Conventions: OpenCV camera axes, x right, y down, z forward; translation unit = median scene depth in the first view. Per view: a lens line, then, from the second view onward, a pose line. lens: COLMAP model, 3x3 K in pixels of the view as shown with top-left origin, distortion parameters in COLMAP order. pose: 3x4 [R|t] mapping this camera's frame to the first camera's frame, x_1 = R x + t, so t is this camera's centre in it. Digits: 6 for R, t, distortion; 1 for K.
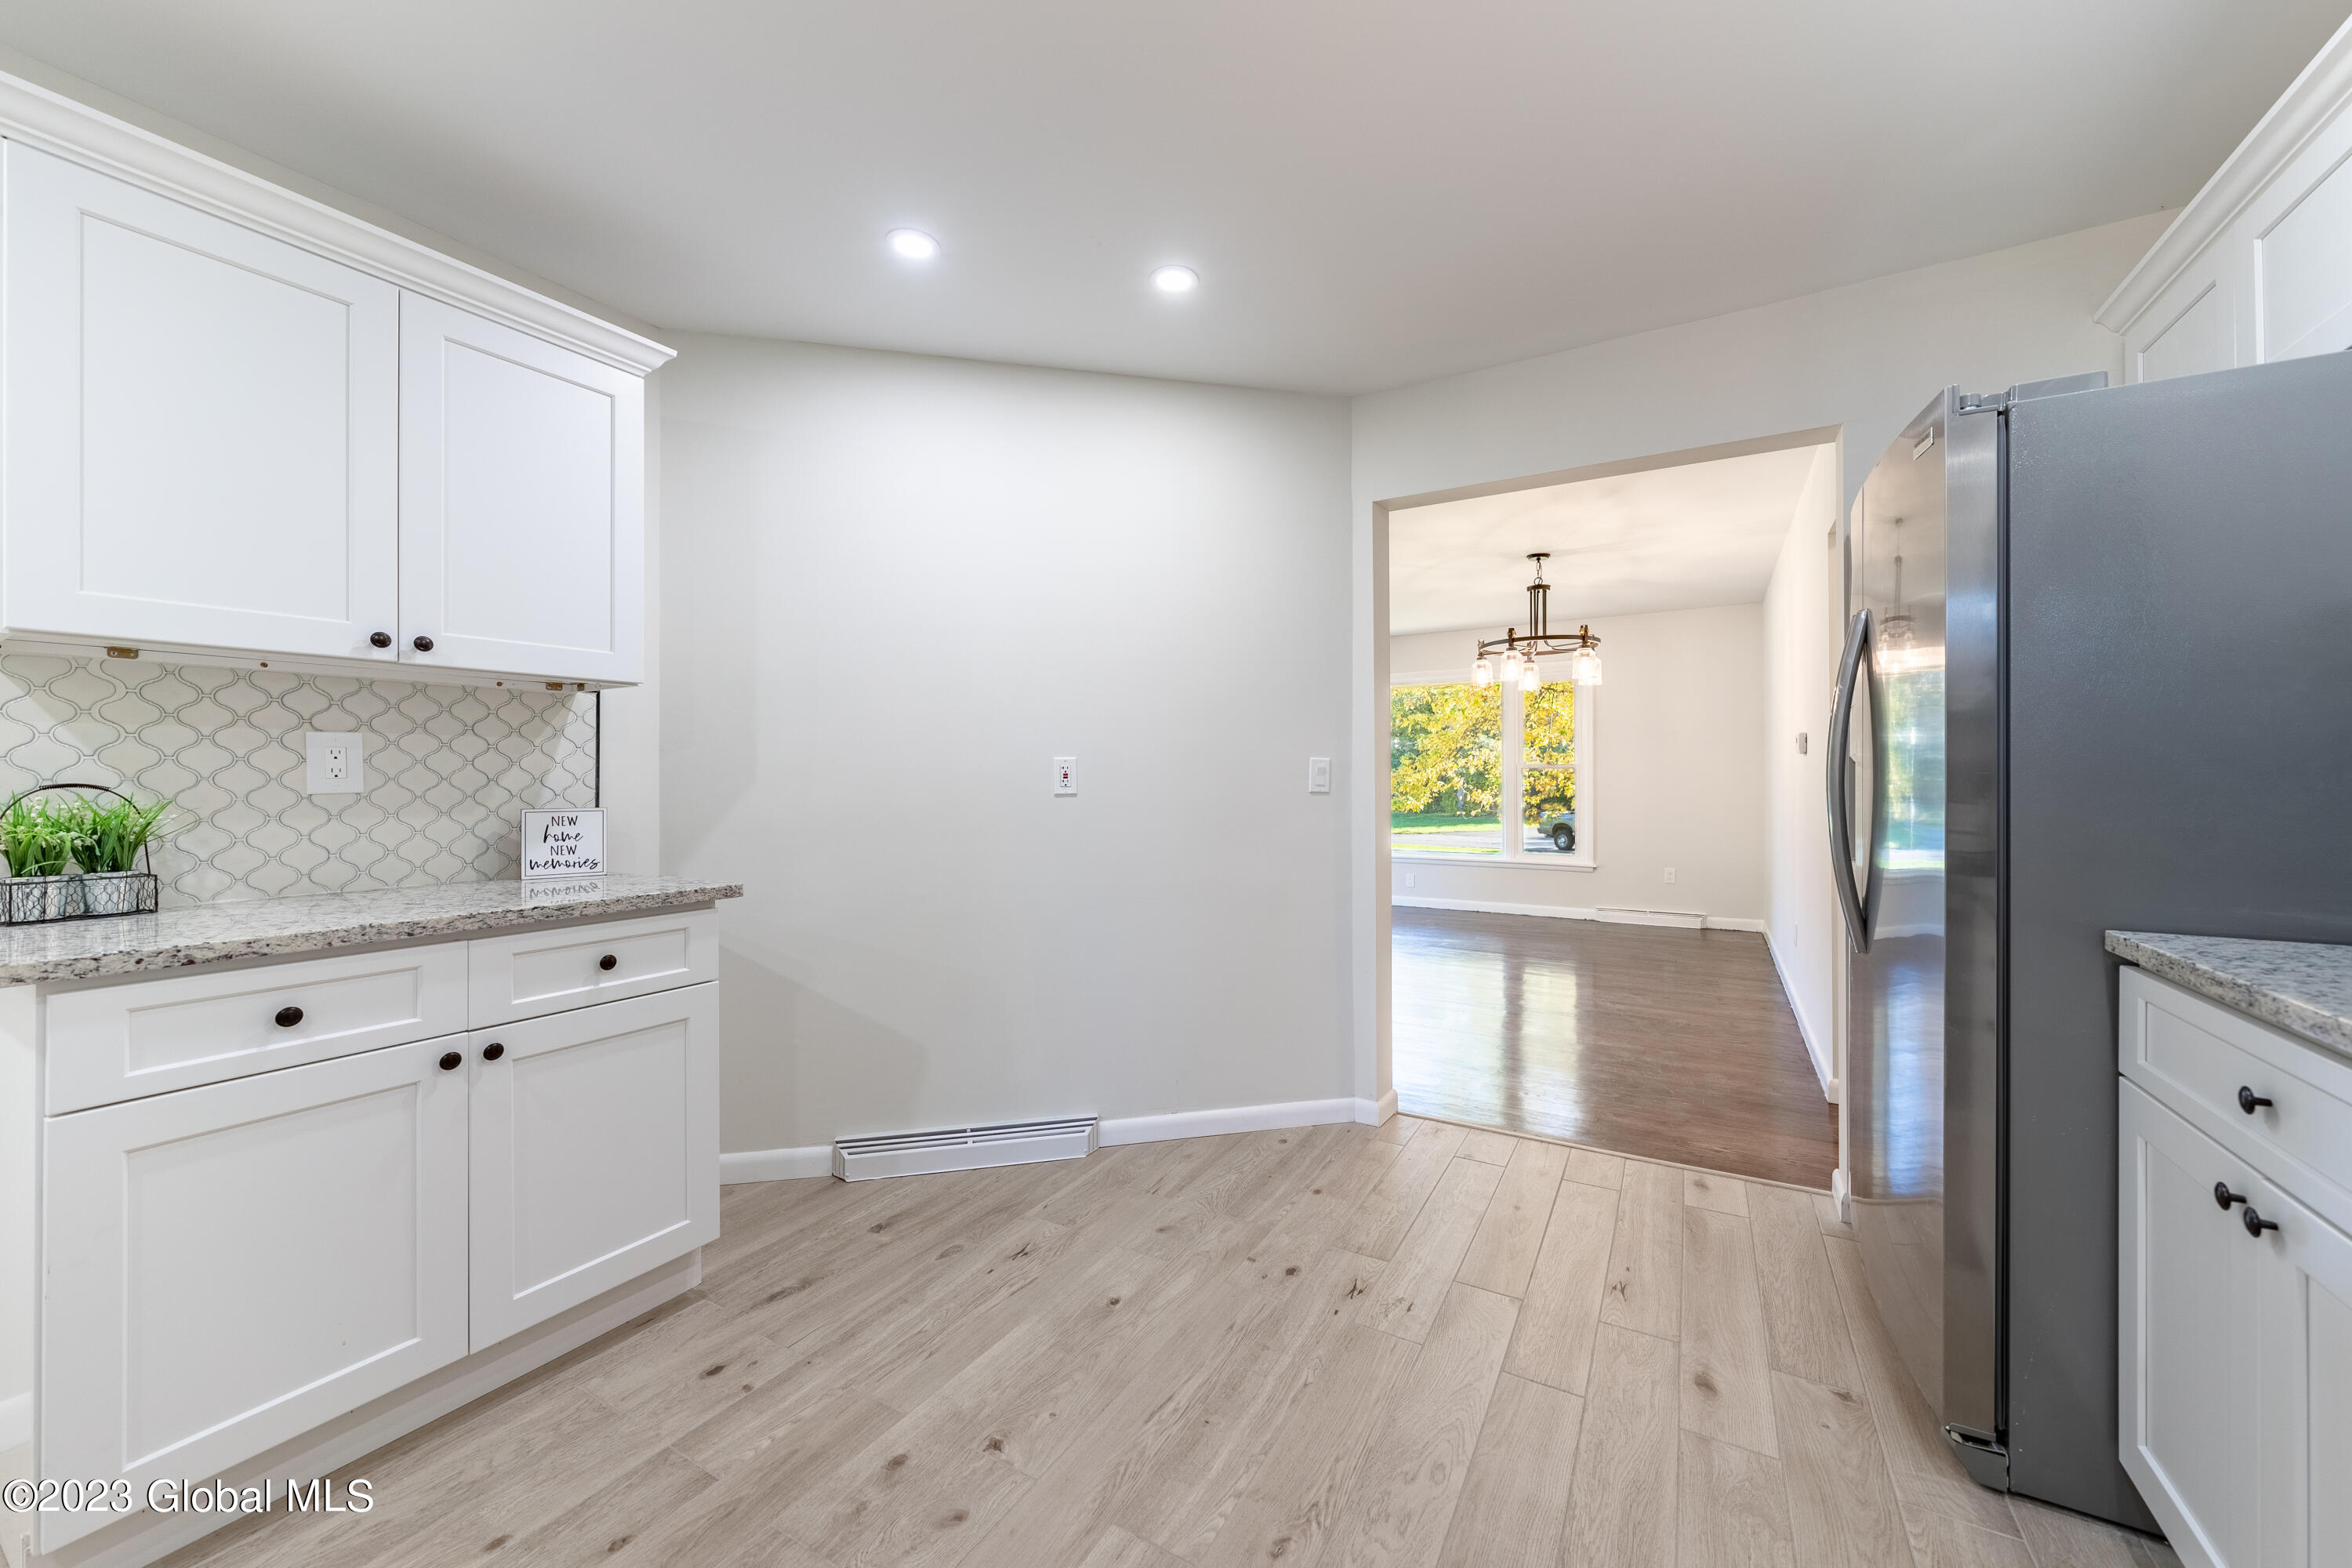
lens RADIAL K [[850.1, 0, 1181.5], [0, 850.1, 745.6], [0, 0, 1]] dist [0.000268, 0.000140]
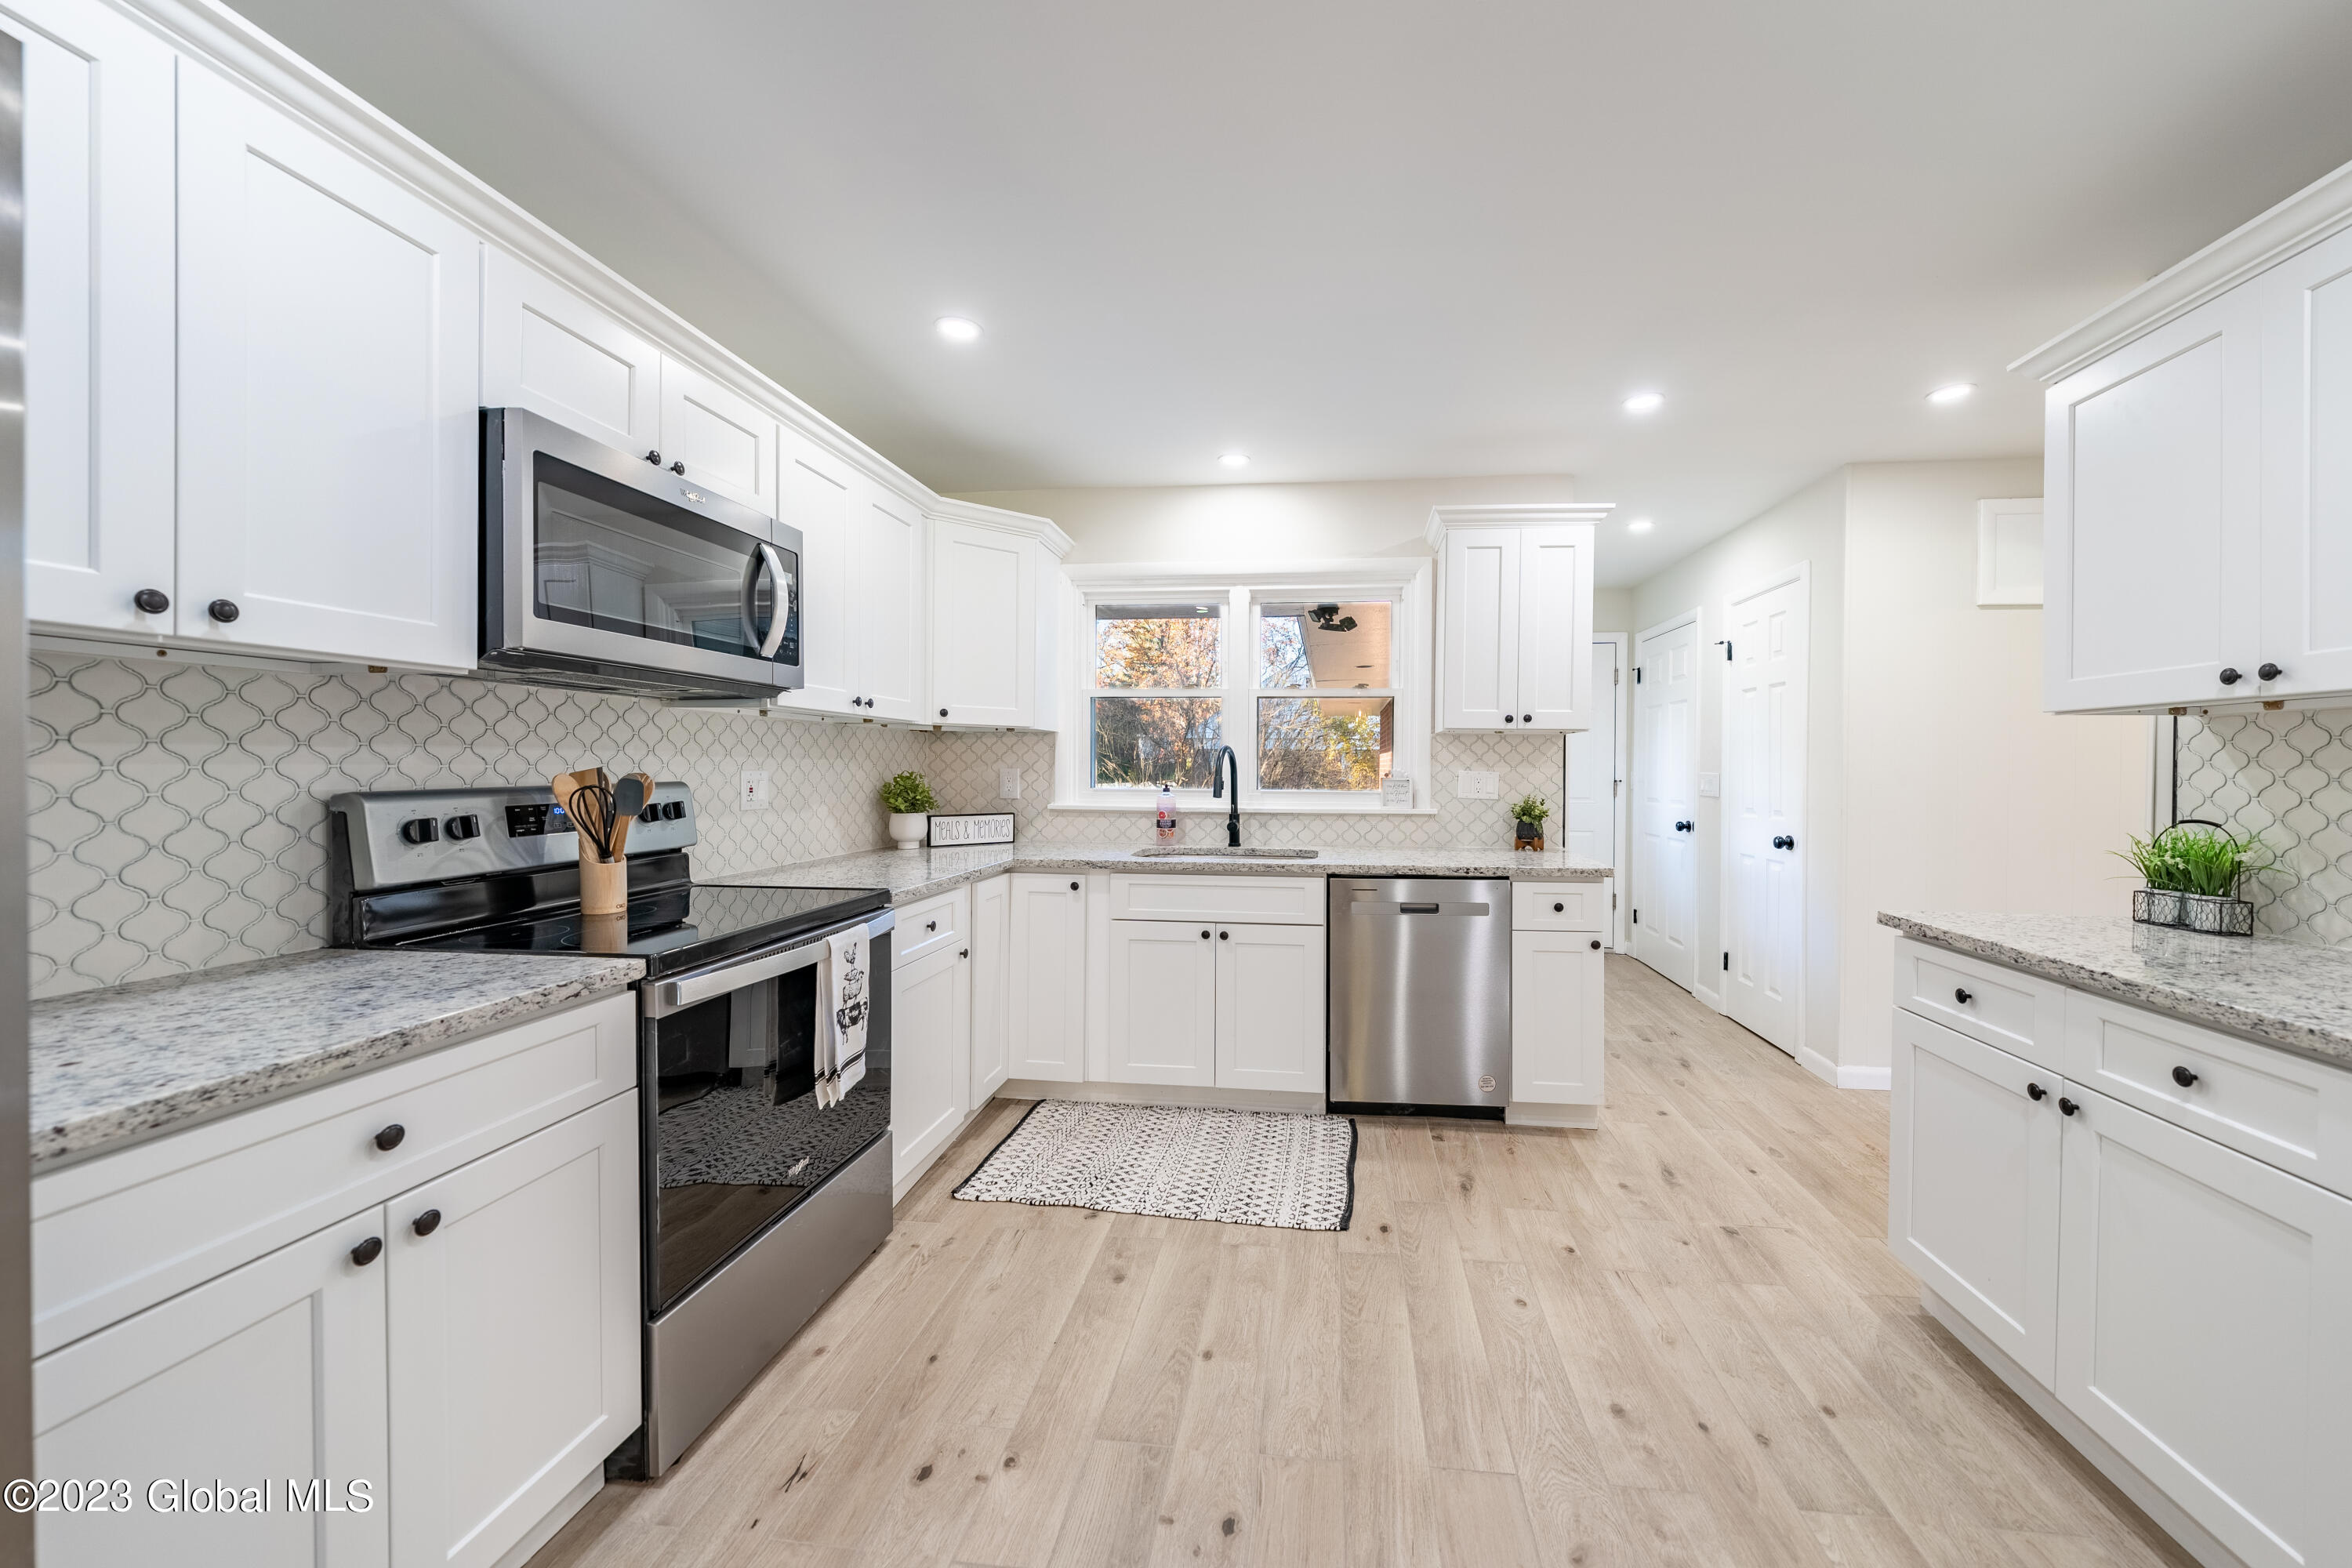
lens RADIAL K [[833.8, 0, 1256.4], [0, 833.8, 784.2], [0, 0, 1]] dist [-0.001830, 0.000065]
pose [[-0.896858, 0.000278, -0.442318, 0.430789], [0.006096, 0.999913, -0.011732, -0.001416], [0.442276, -0.013218, -0.896782, 1.440735]]
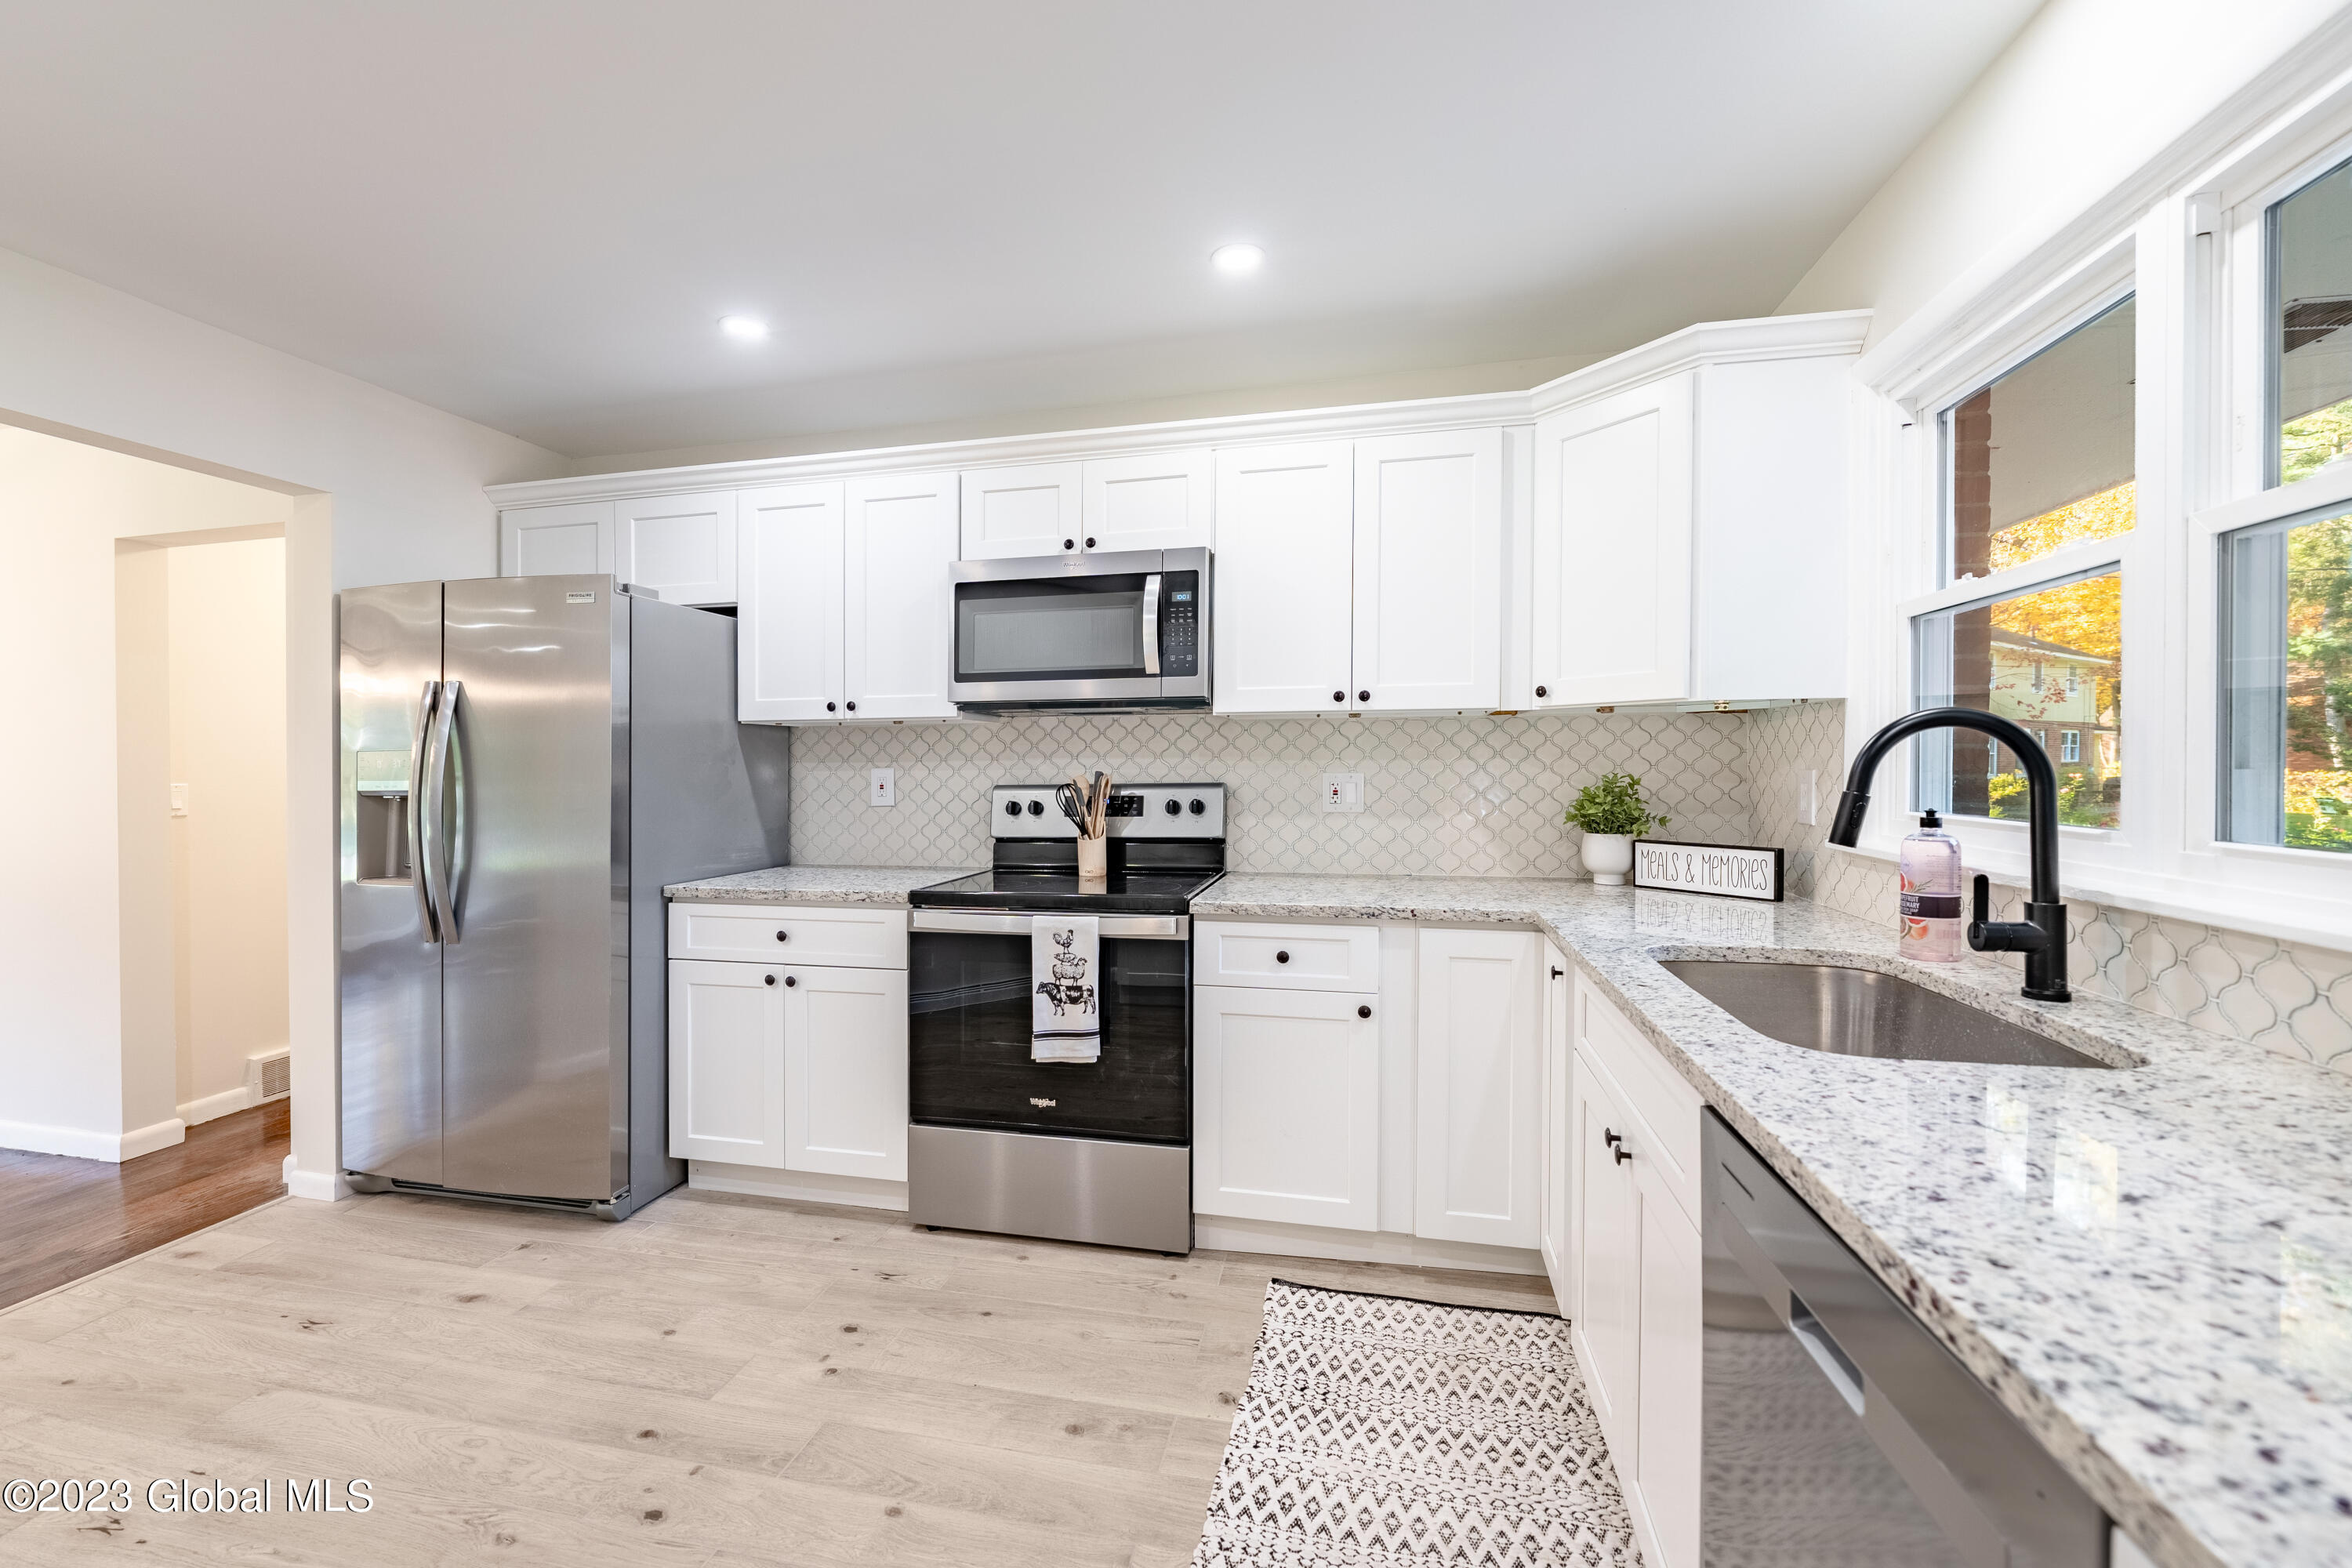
lens RADIAL K [[992.7, 0, 1215.2], [0, 992.7, 776.9], [0, 0, 1]] dist [-0.001097, 0.000285]
pose [[-0.323939, -0.015423, 0.945952, -1.085922], [-0.026847, 0.999614, 0.007104, -0.050529], [-0.945697, -0.023095, -0.324228, 0.451705]]
